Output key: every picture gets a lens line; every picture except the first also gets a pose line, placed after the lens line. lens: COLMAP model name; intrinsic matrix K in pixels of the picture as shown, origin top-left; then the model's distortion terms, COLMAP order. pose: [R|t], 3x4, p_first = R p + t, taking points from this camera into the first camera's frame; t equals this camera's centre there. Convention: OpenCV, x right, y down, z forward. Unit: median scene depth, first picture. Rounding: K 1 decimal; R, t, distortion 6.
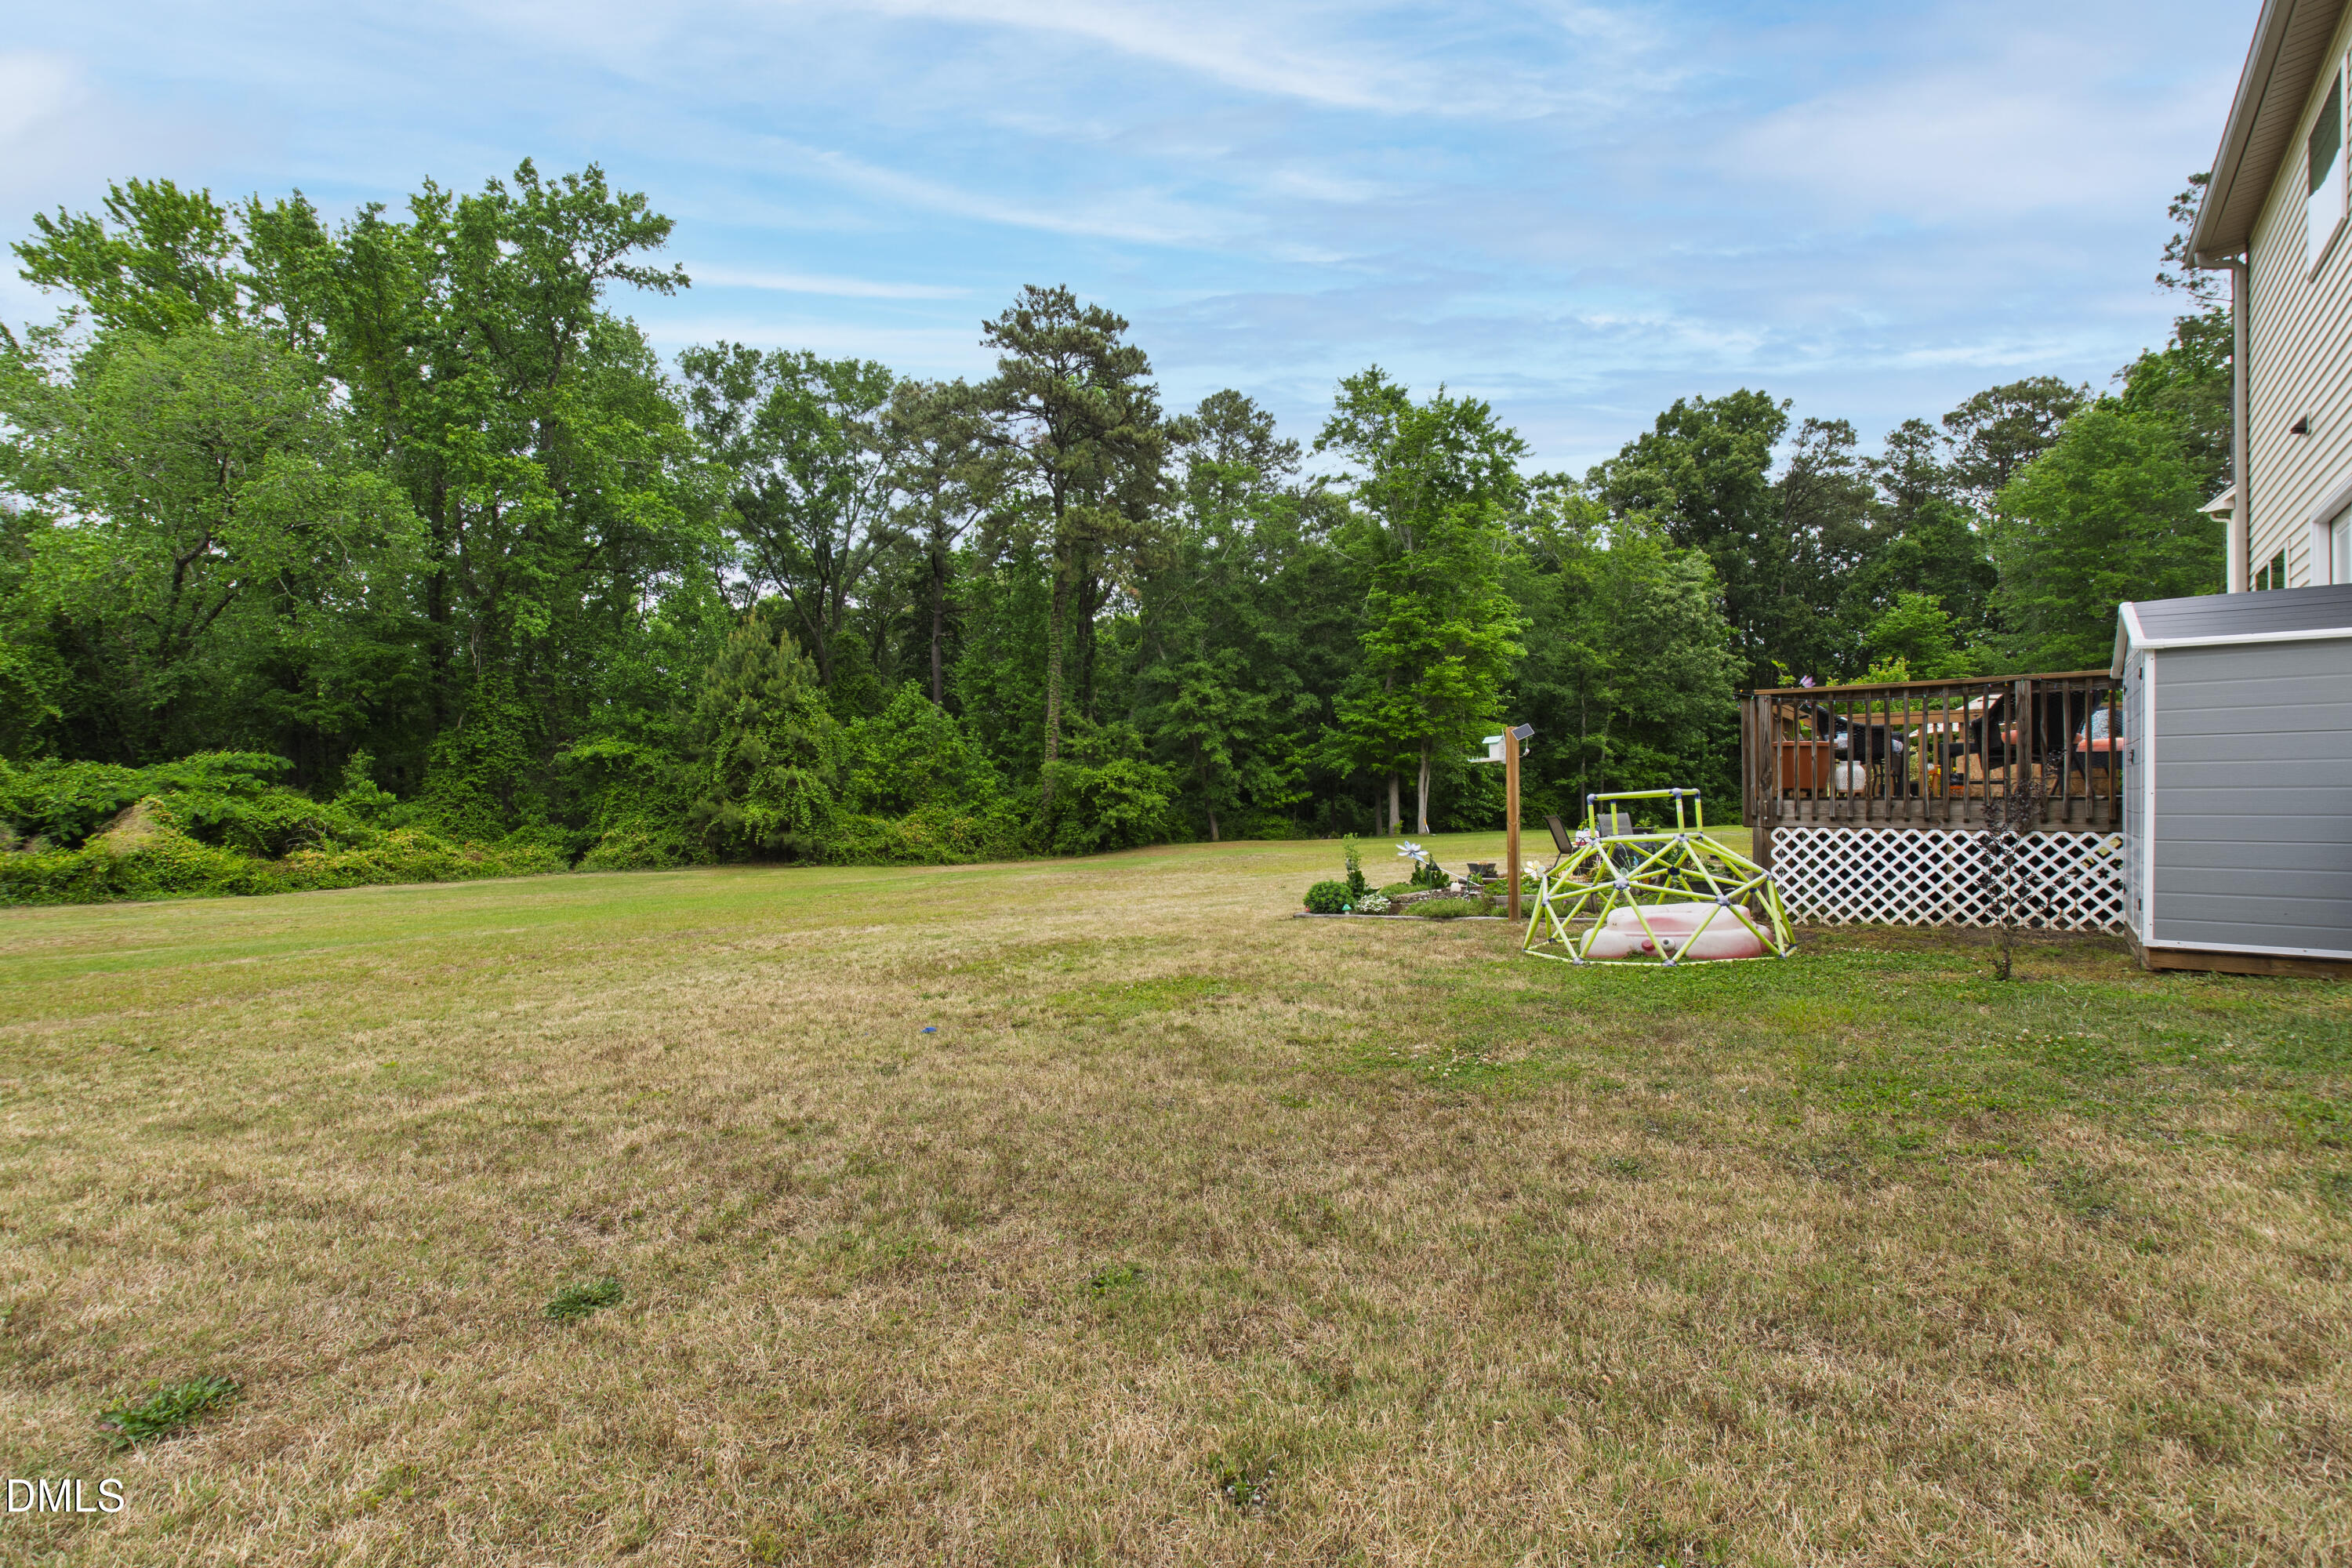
lens RADIAL K [[1036.1, 0, 1175.7], [0, 1036.1, 798.5], [0, 0, 1]] dist [-0.002941, 0.000853]
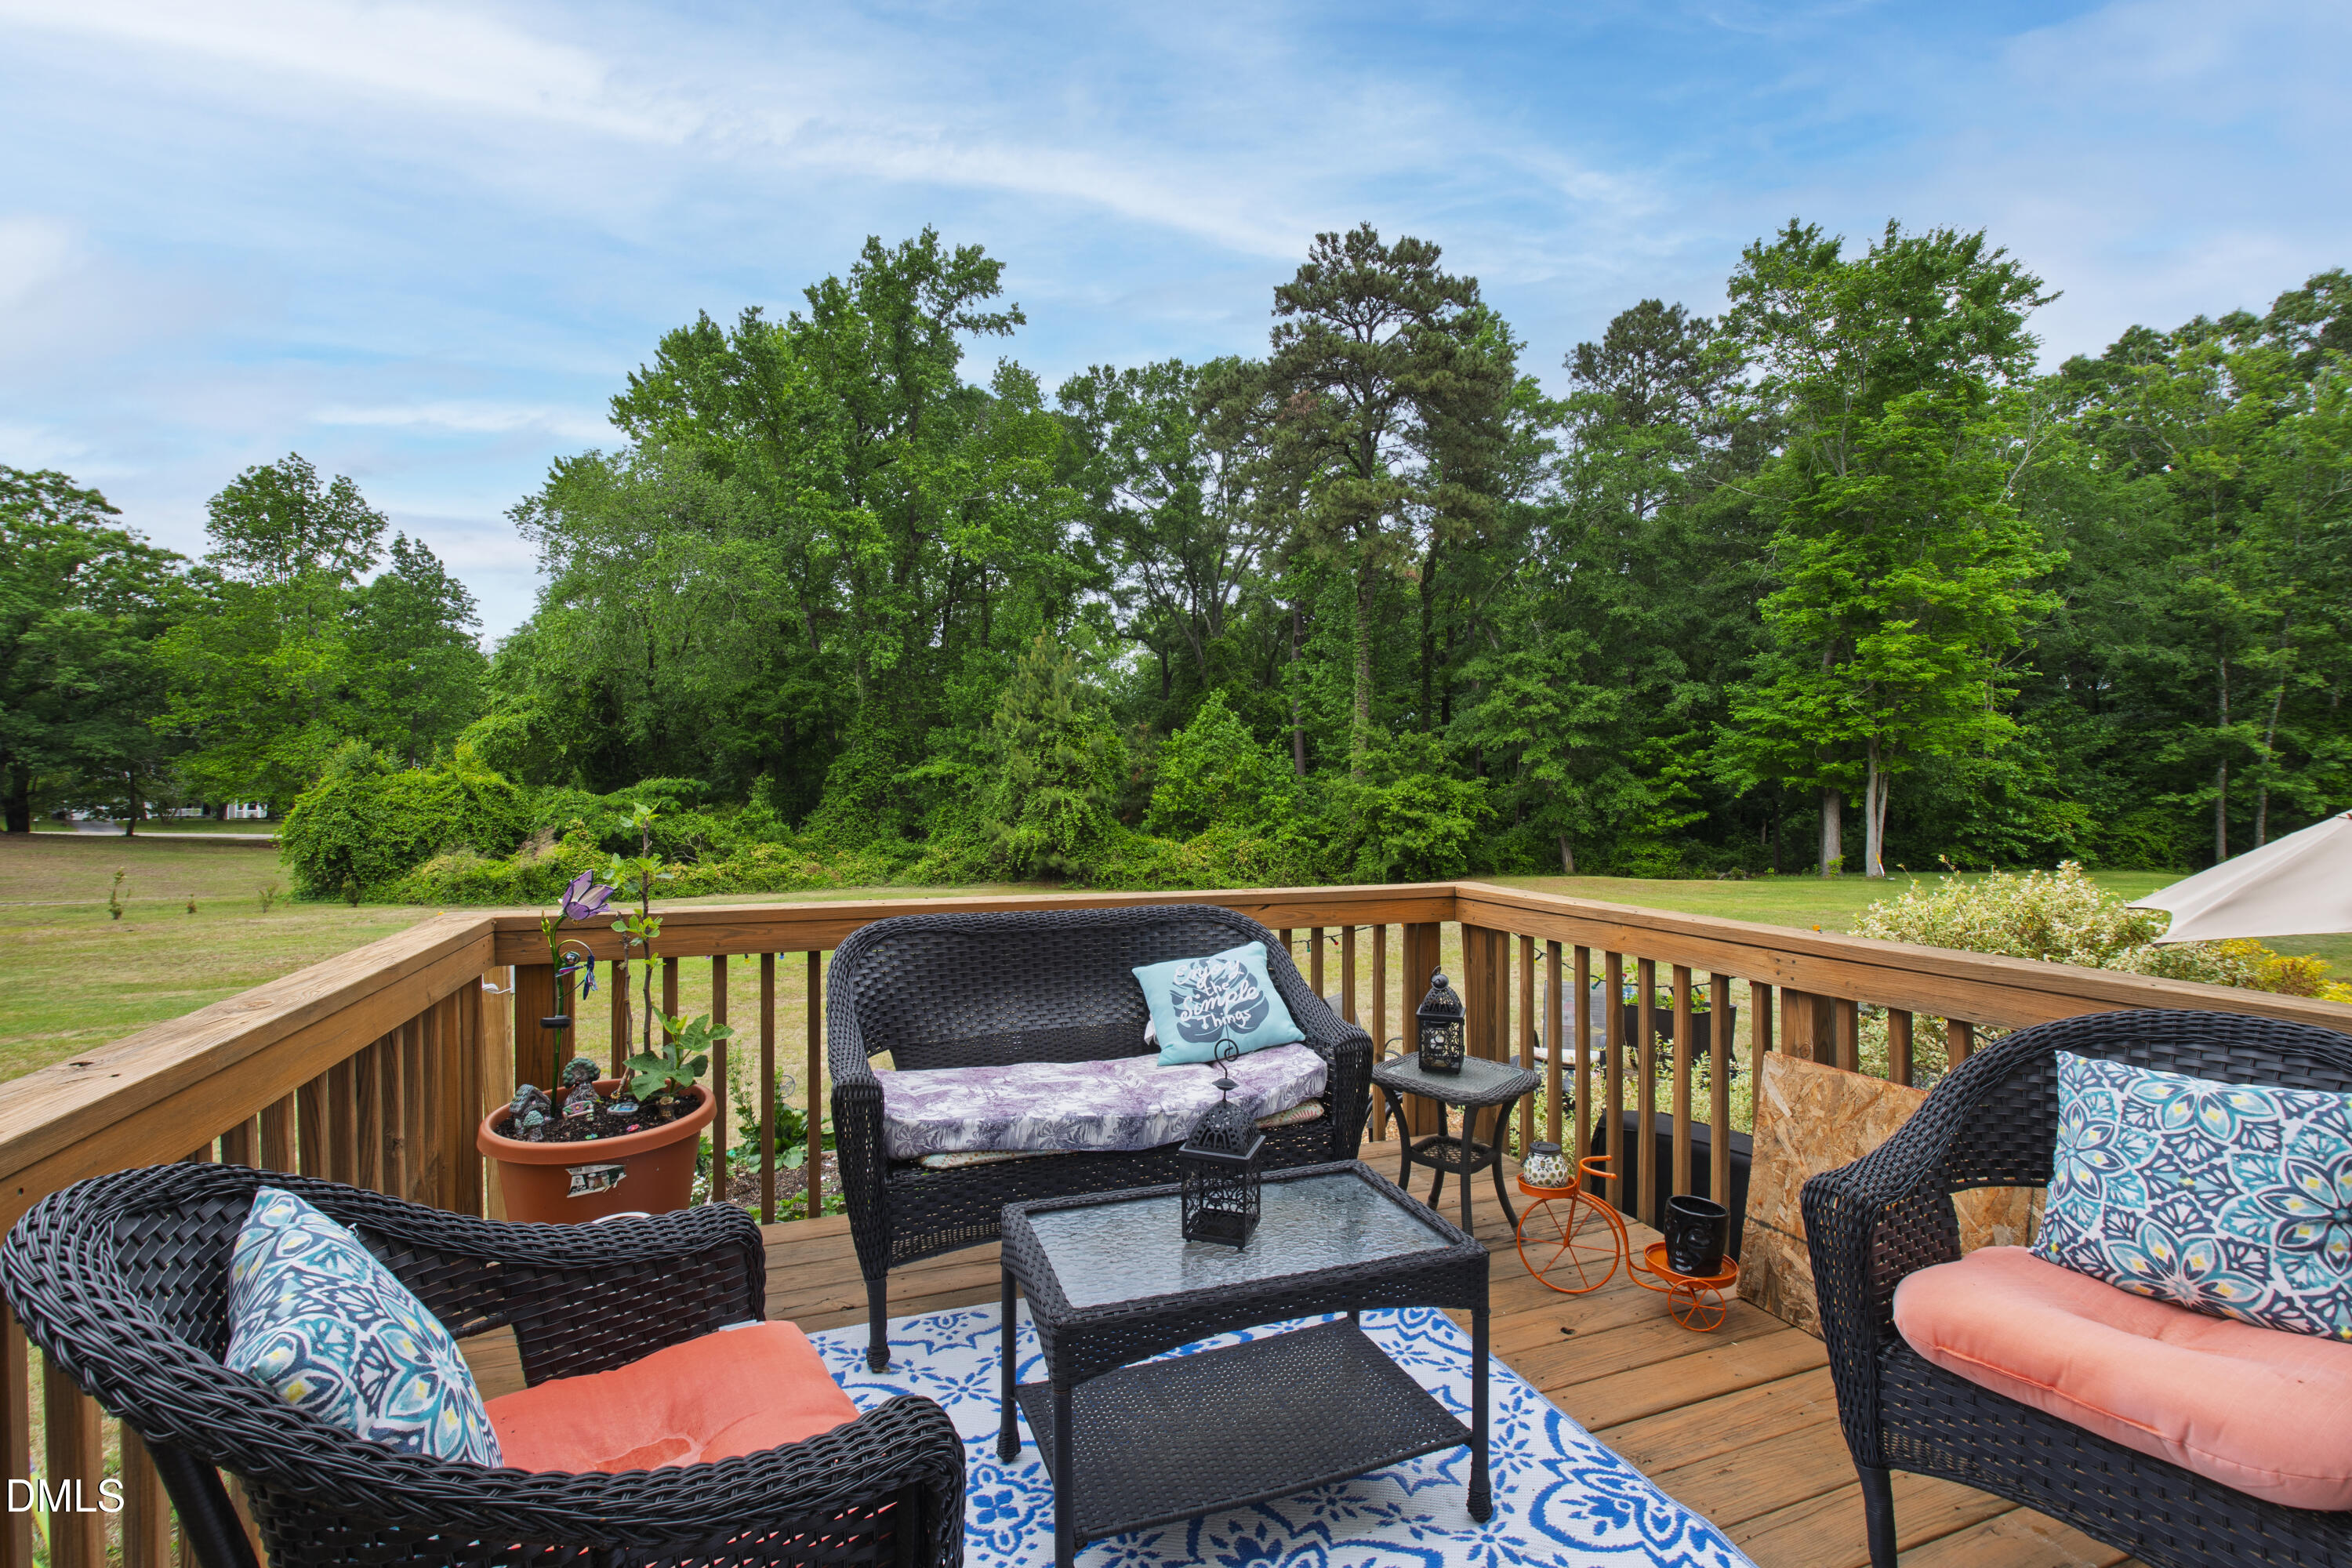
lens RADIAL K [[1036.1, 0, 1172.5], [0, 1036.1, 797.7], [0, 0, 1]] dist [-0.002941, 0.000853]
pose [[0.871499, 0.005314, -0.490369, 0.179593], [-0.000253, 0.999946, 0.010388, -0.027565], [0.490398, -0.008929, 0.871453, 0.170599]]
